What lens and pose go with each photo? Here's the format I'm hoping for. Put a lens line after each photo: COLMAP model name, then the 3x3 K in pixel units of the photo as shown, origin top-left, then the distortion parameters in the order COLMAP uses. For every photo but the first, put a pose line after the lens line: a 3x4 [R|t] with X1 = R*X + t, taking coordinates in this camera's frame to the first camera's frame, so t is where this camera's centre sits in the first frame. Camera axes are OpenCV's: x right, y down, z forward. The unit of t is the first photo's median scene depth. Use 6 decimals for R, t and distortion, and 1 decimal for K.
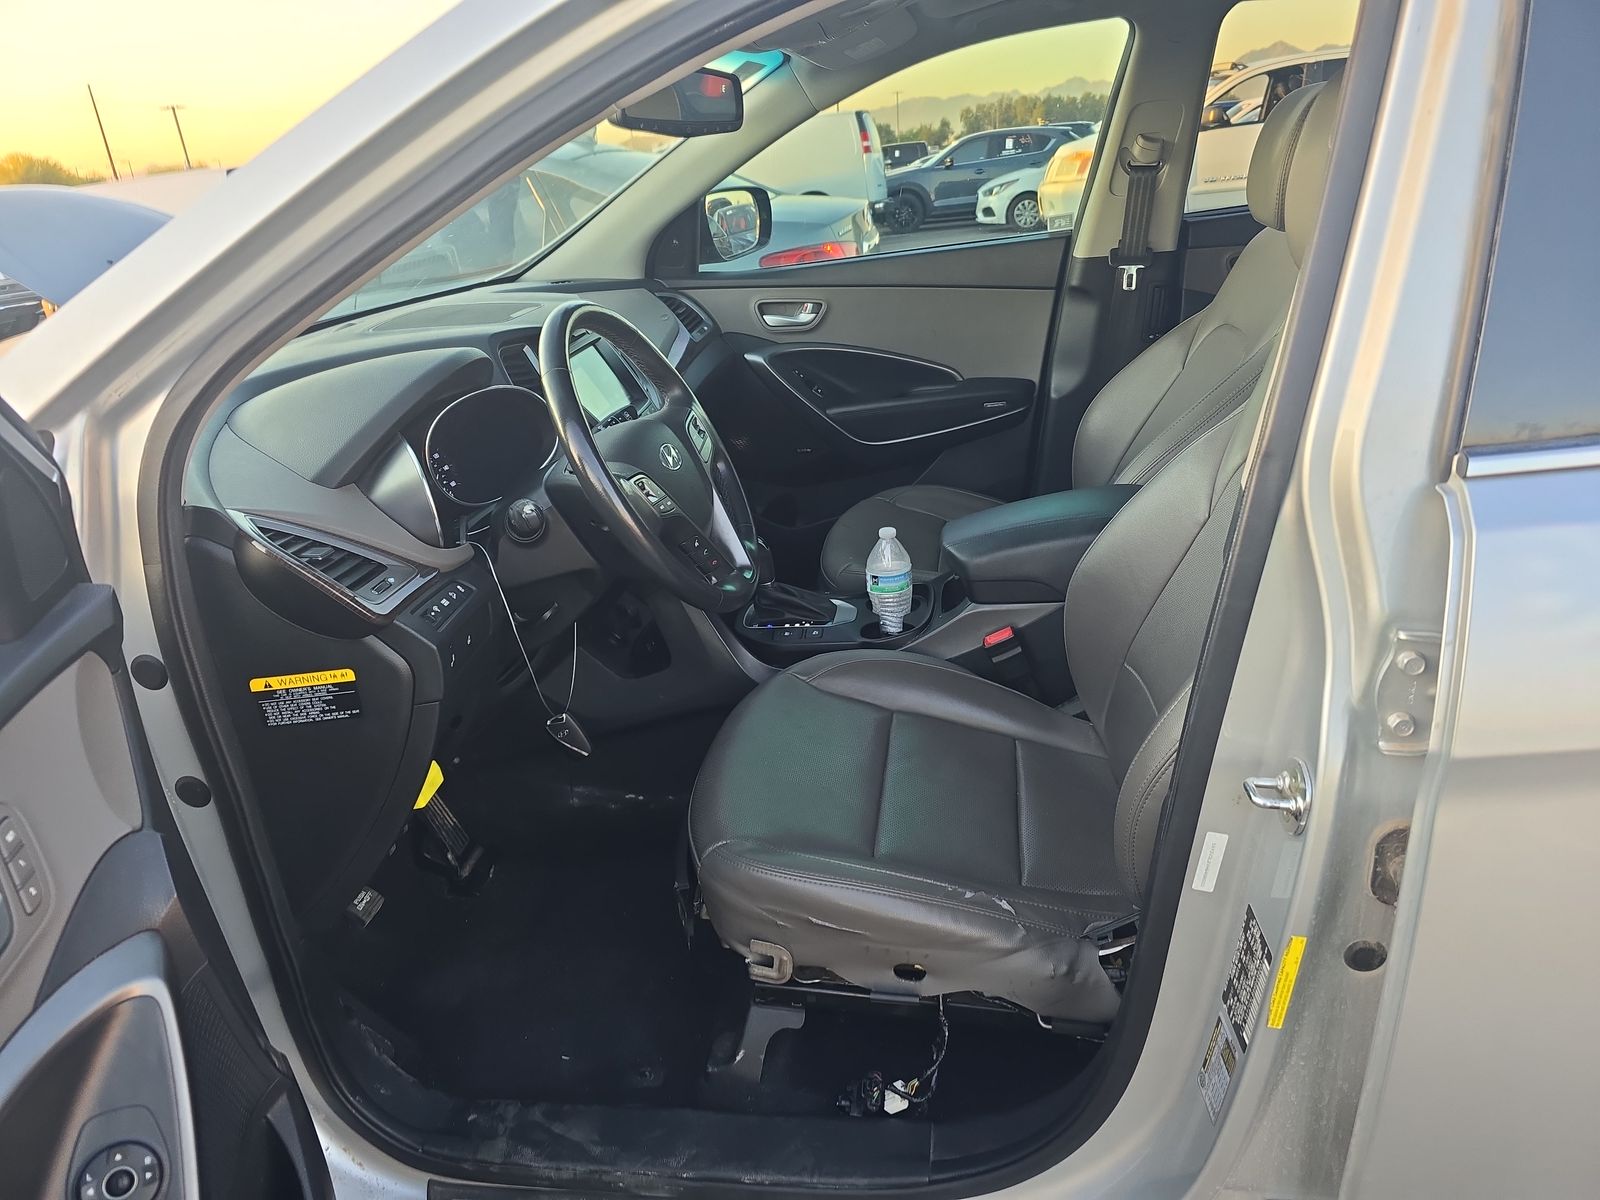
lens RADIAL K [[1069.9, 0, 800.0], [0, 1069.9, 600.0], [0, 0, 1]] dist [0.031155, -0.029810]
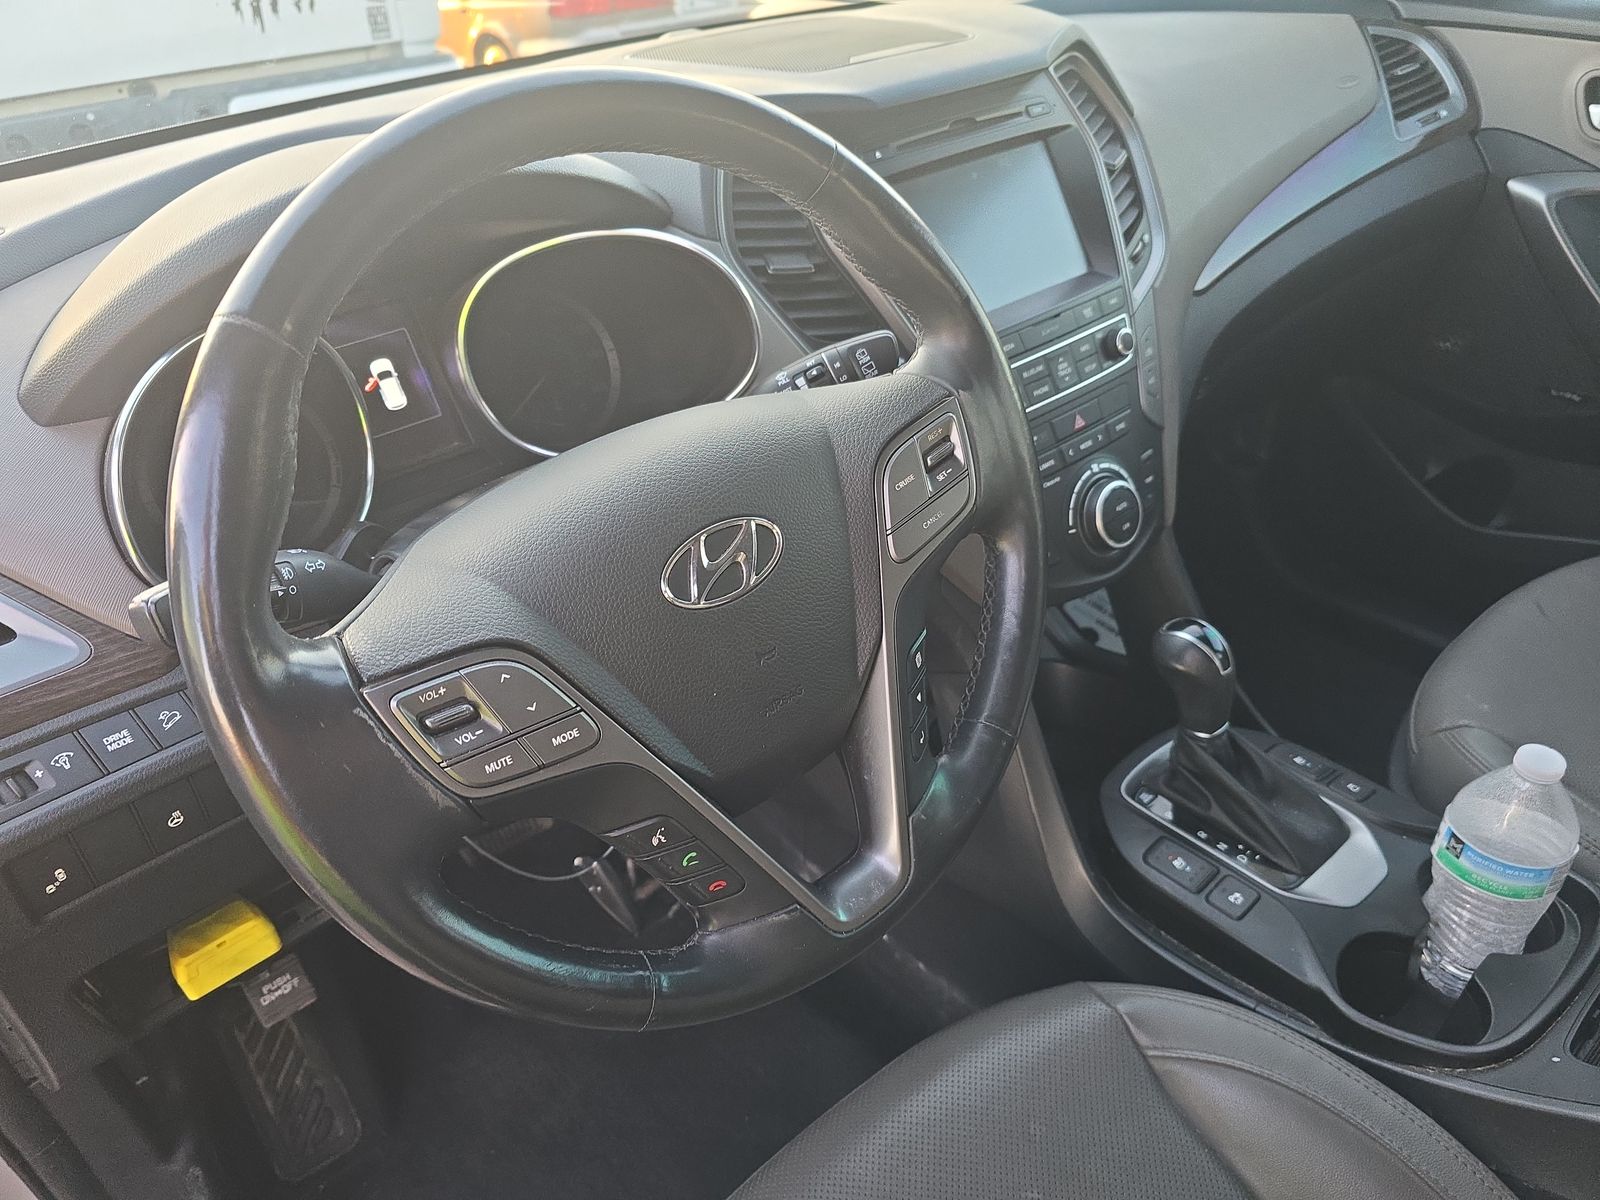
lens RADIAL K [[1069.9, 0, 800.0], [0, 1069.9, 600.0], [0, 0, 1]] dist [0.031155, -0.029810]
pose [[0.742050, 0.400306, -0.537696, 0.067197], [-0.257117, 0.910735, 0.323191, -0.172167], [0.619074, -0.101573, 0.778736, 0.518046]]
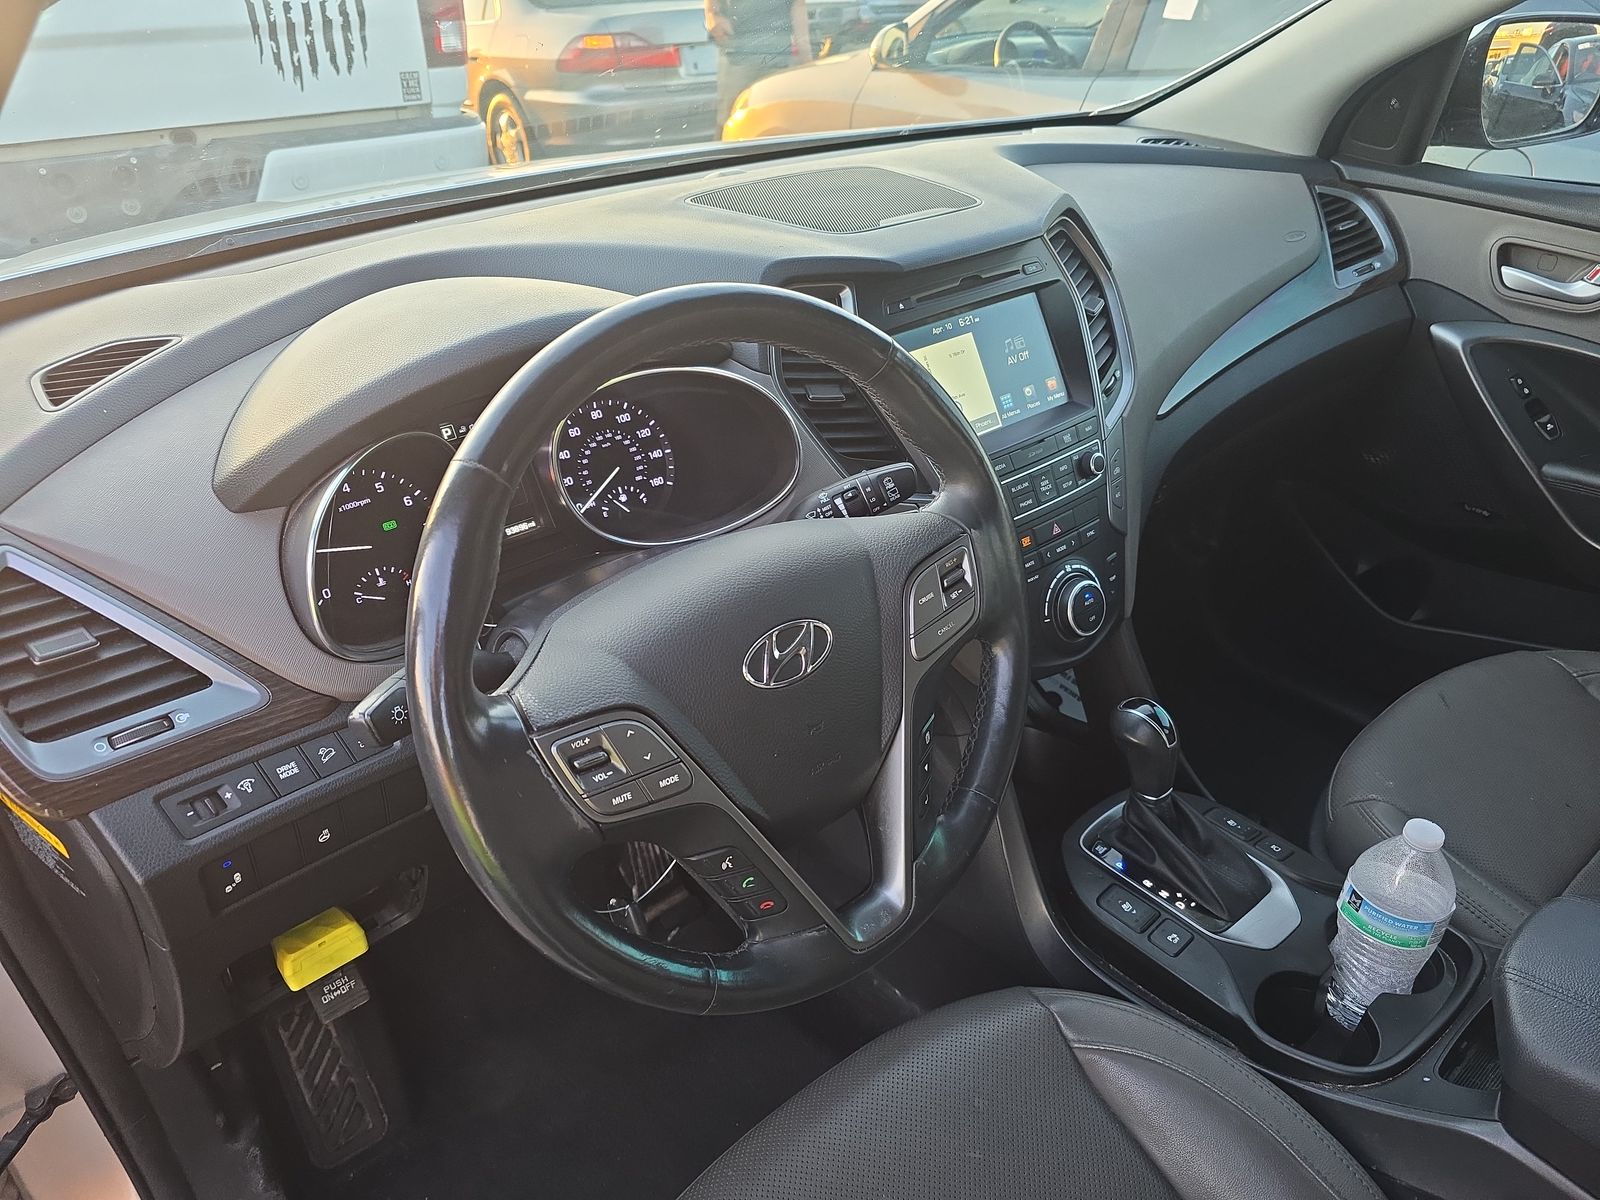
lens RADIAL K [[1055.7, 0, 803.3], [0, 1055.7, 605.1], [0, 0, 1]] dist [0.045353, -0.037311]
pose [[0.740597, 0.417184, -0.526758, 0.083197], [-0.309709, 0.907620, 0.283384, -0.201510], [0.596319, -0.046732, 0.801386, 0.446817]]
